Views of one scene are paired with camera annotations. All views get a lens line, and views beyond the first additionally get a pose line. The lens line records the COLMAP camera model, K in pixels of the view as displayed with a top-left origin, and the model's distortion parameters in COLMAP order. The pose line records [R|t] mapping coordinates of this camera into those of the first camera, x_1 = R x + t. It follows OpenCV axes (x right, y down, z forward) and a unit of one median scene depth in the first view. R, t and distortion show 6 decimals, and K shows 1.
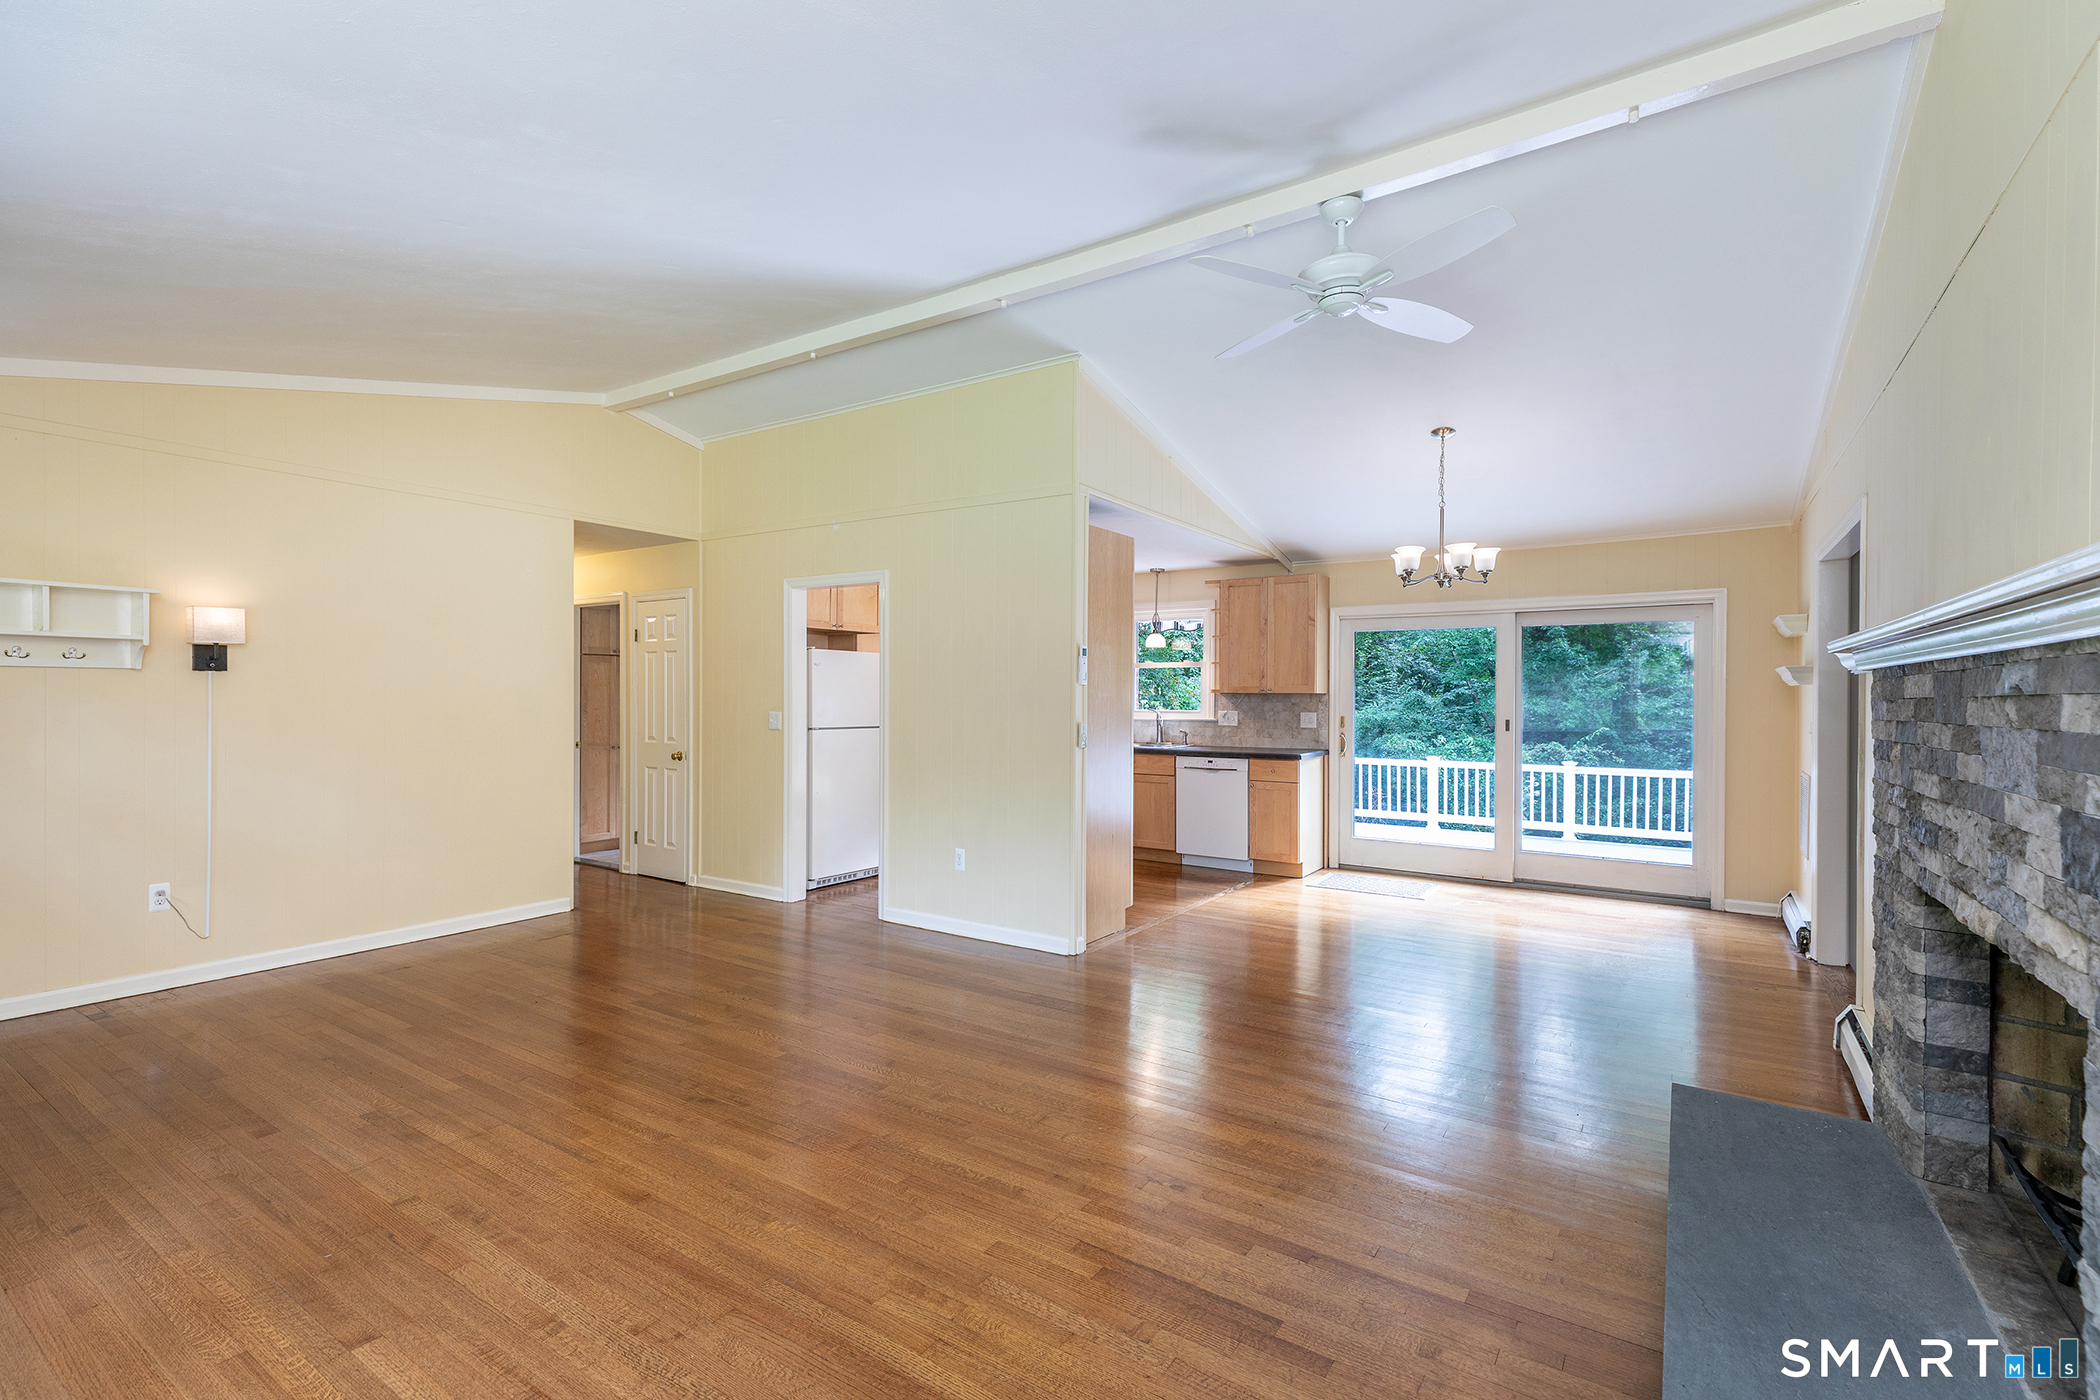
lens RADIAL K [[903.7, 0, 1037.2], [0, 903.7, 697.2], [0, 0, 1]] dist [0.025799, -0.000051]
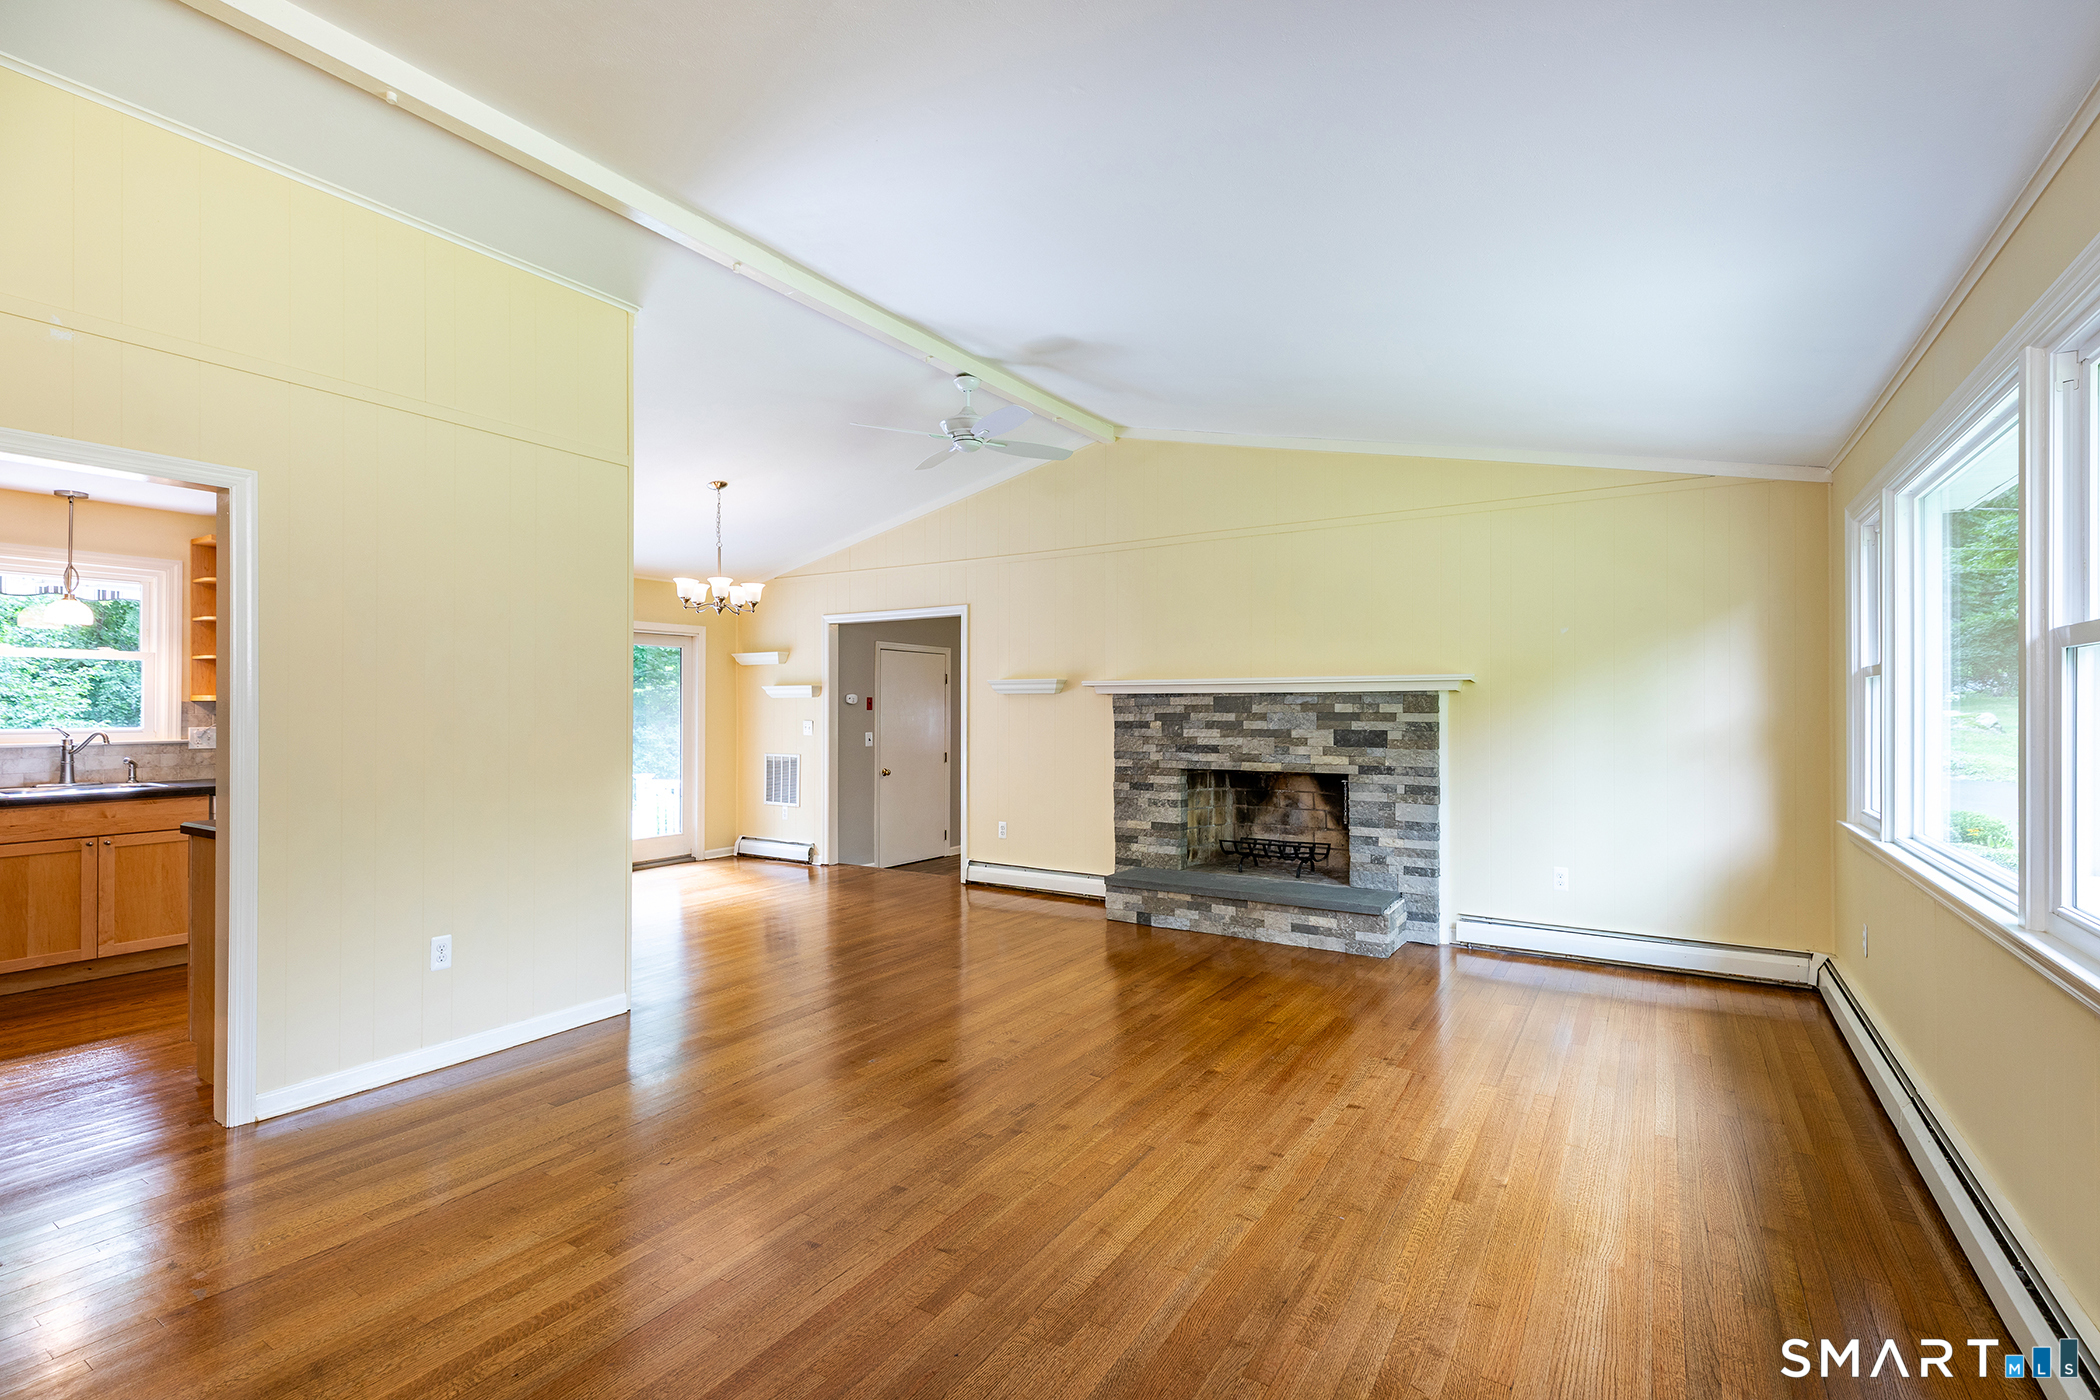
lens RADIAL K [[953.4, 0, 1041.8], [0, 953.4, 700.7], [0, 0, 1]] dist [0.027249, -0.013644]
pose [[-0.040229, 0.004121, 0.999182, -0.588264], [0.001902, 0.999990, -0.004047, -0.000591], [-0.999189, 0.001738, -0.040236, 0.432934]]
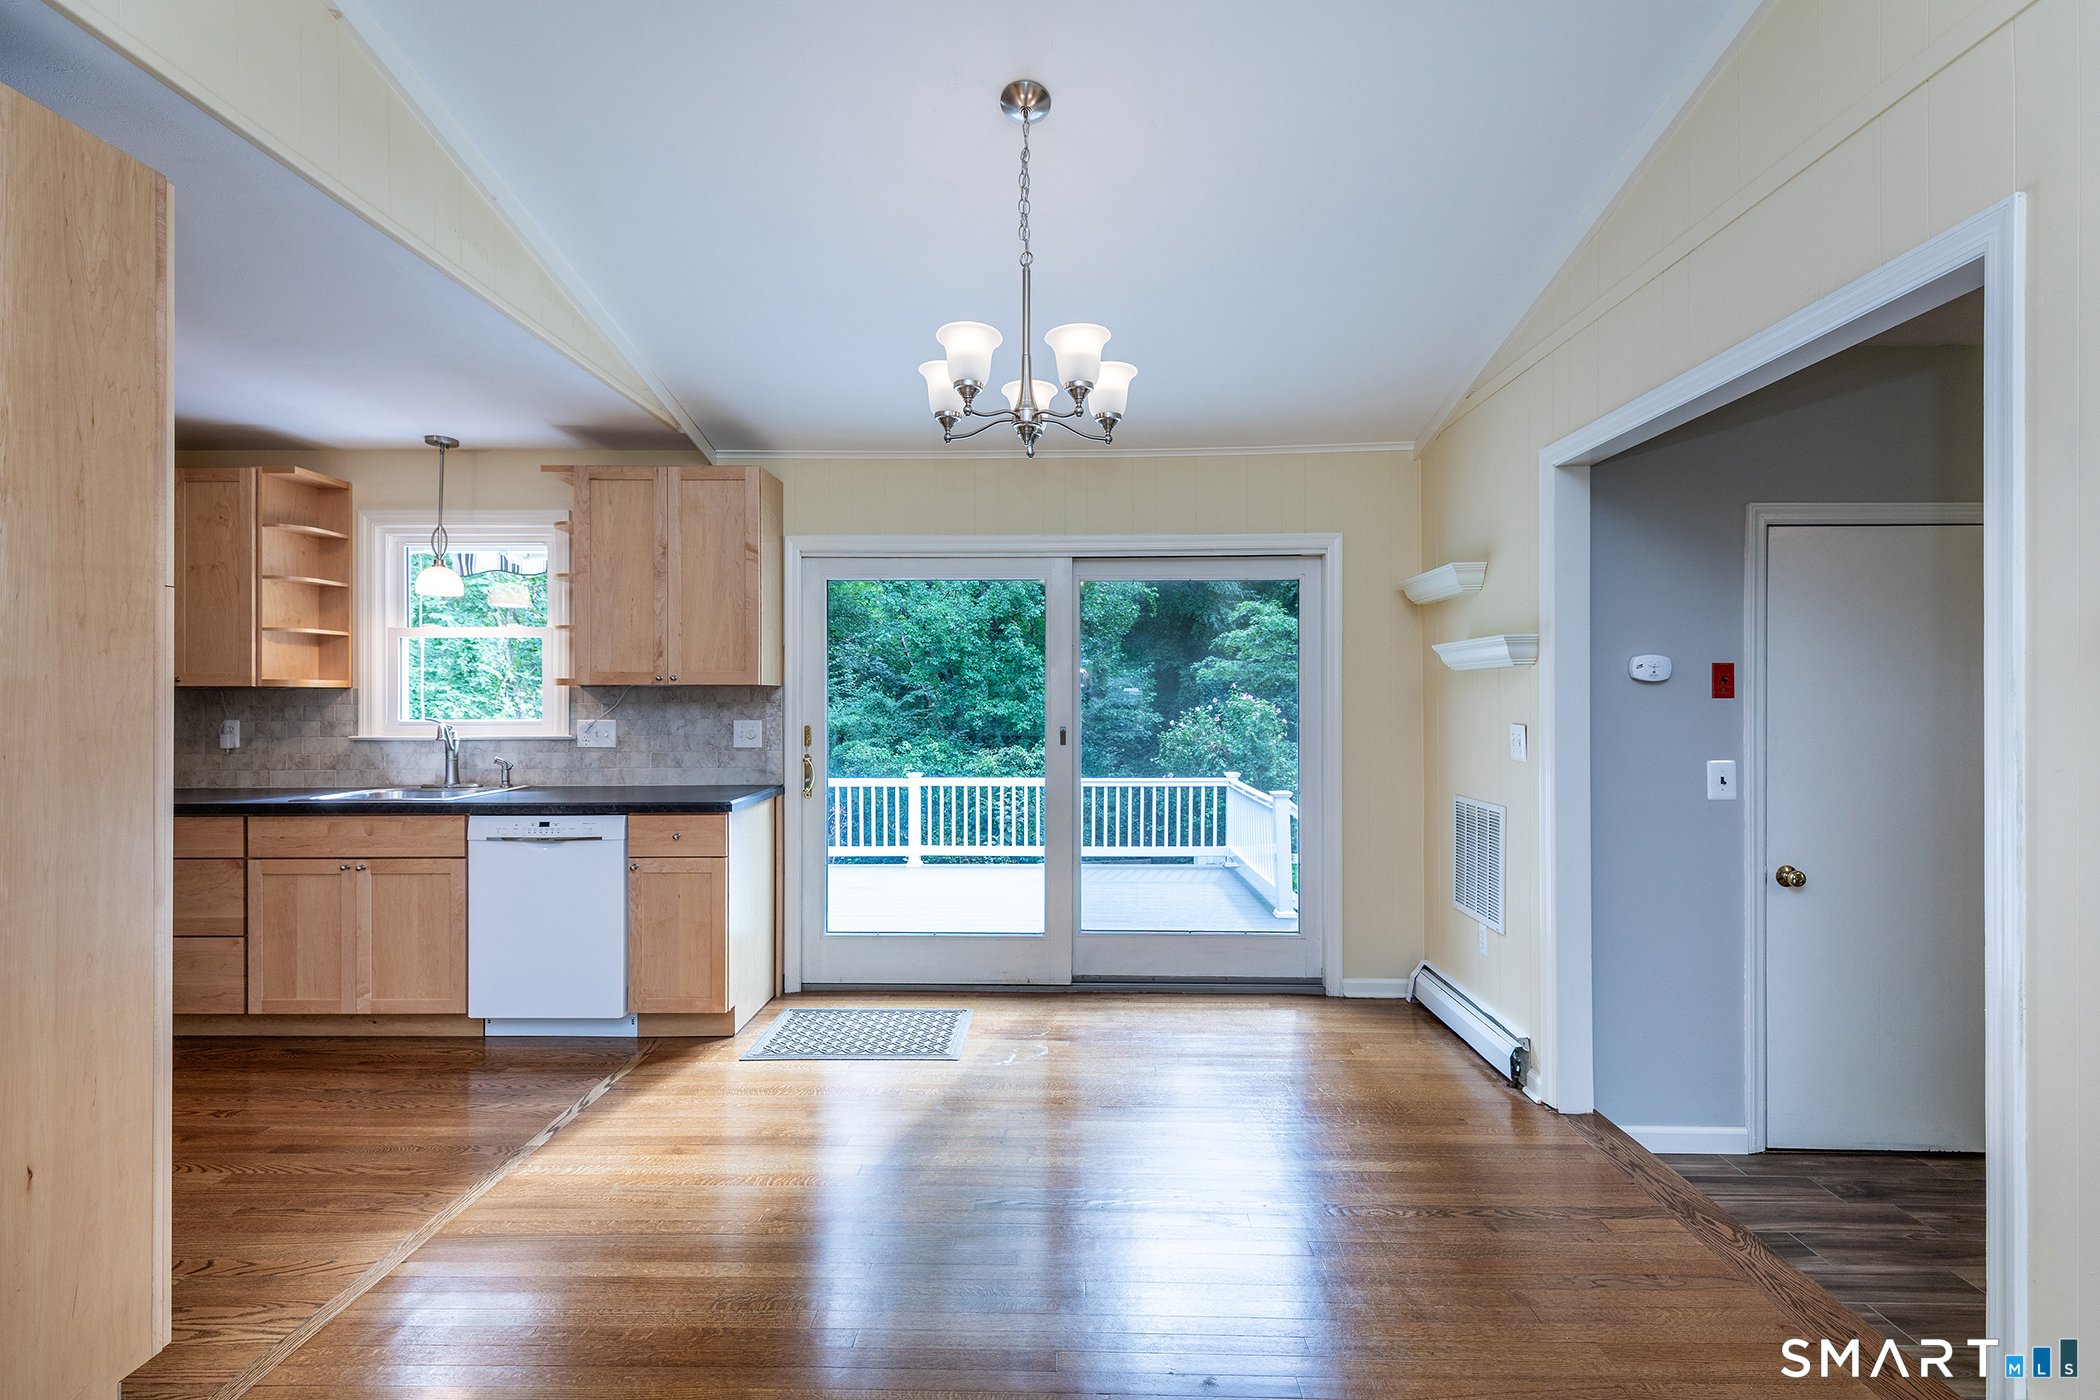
lens RADIAL K [[932.8, 0, 1057.2], [0, 932.8, 698.1], [0, 0, 1]] dist [0.010402, 0.000294]
pose [[0.826495, -0.003766, 0.562931, 0.135160], [0.006111, 0.999979, -0.002282, 0.005767], [-0.562910, 0.005326, 0.826501, 0.422865]]
